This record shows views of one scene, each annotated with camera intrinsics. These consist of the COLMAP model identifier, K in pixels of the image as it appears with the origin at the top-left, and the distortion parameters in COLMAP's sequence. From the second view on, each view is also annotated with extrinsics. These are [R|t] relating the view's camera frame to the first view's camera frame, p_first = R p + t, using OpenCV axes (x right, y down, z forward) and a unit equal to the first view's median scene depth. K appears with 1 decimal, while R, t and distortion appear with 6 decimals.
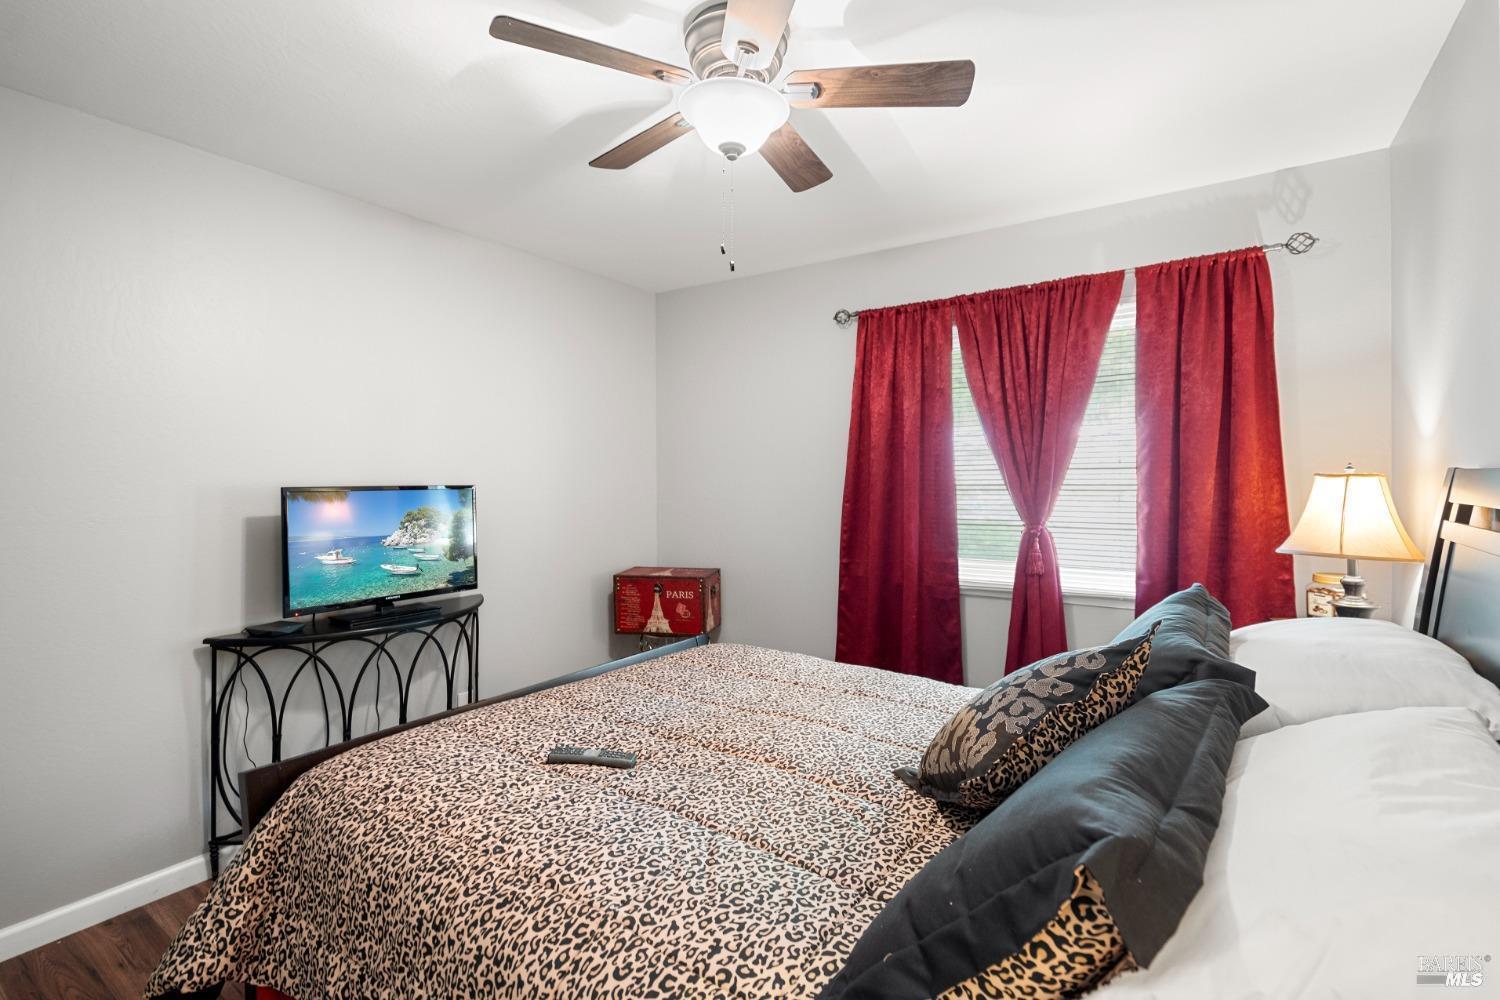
lens RADIAL K [[686.2, 0, 750.6], [0, 686.2, 477.3], [0, 0, 1]] dist [-0.000247, 0.000112]
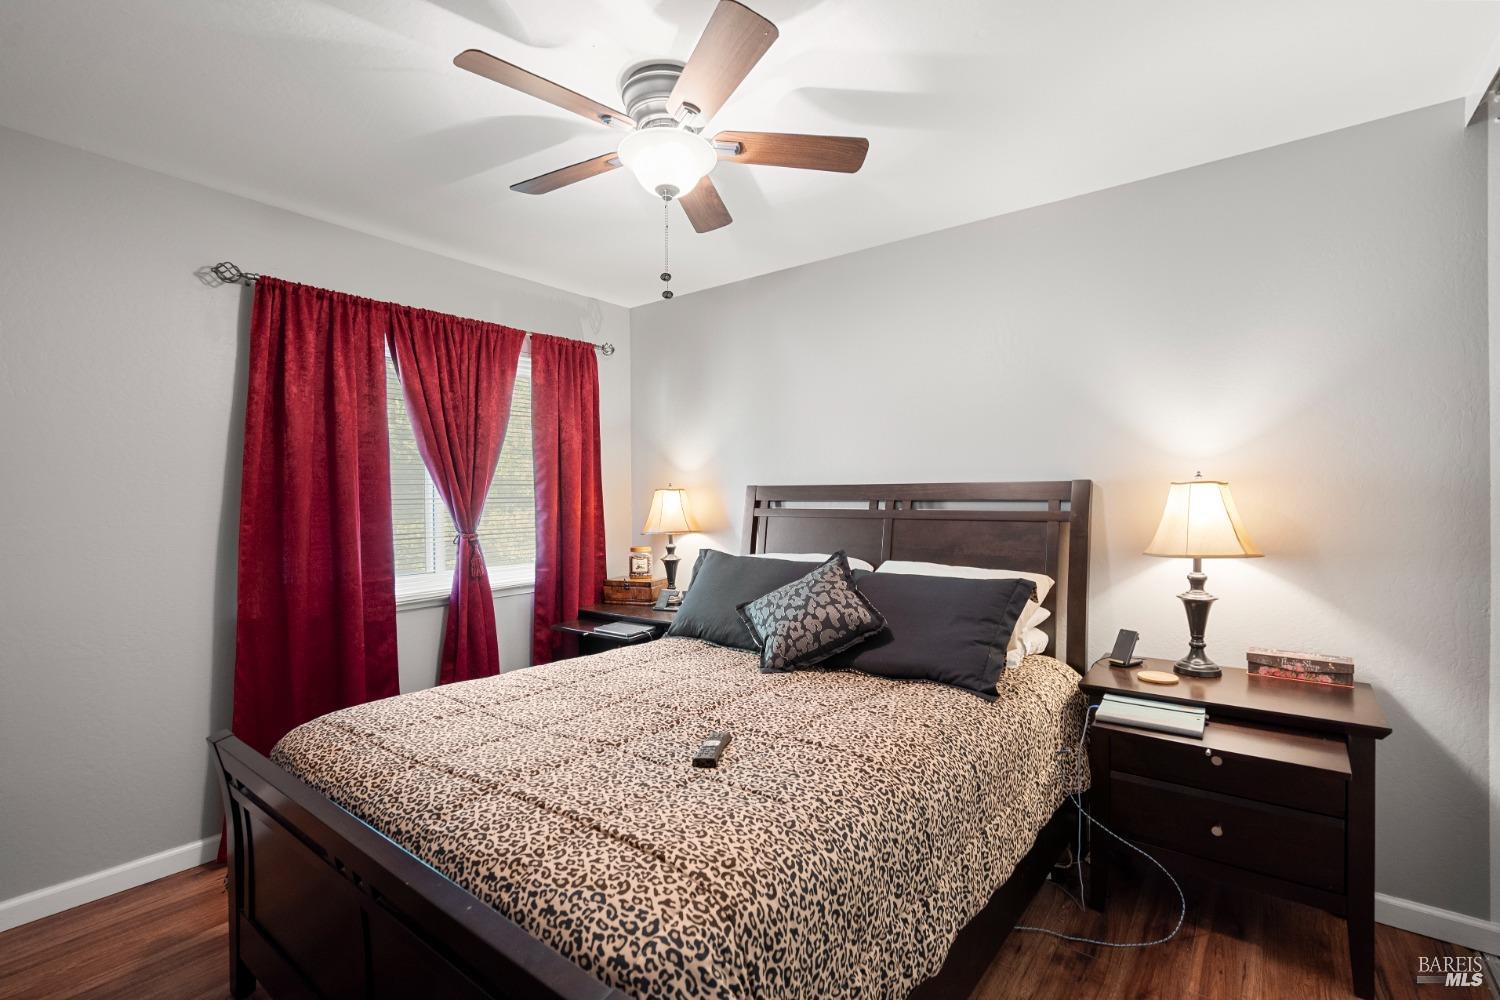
lens RADIAL K [[680.1, 0, 748.4], [0, 680.1, 501.7], [0, 0, 1]] dist [-0.001971, 0.000097]
pose [[0.069491, 0.000048, 0.997583, -1.000206], [0.009284, 0.999957, -0.000695, 0.032908], [-0.997539, 0.009310, 0.069488, 0.699974]]
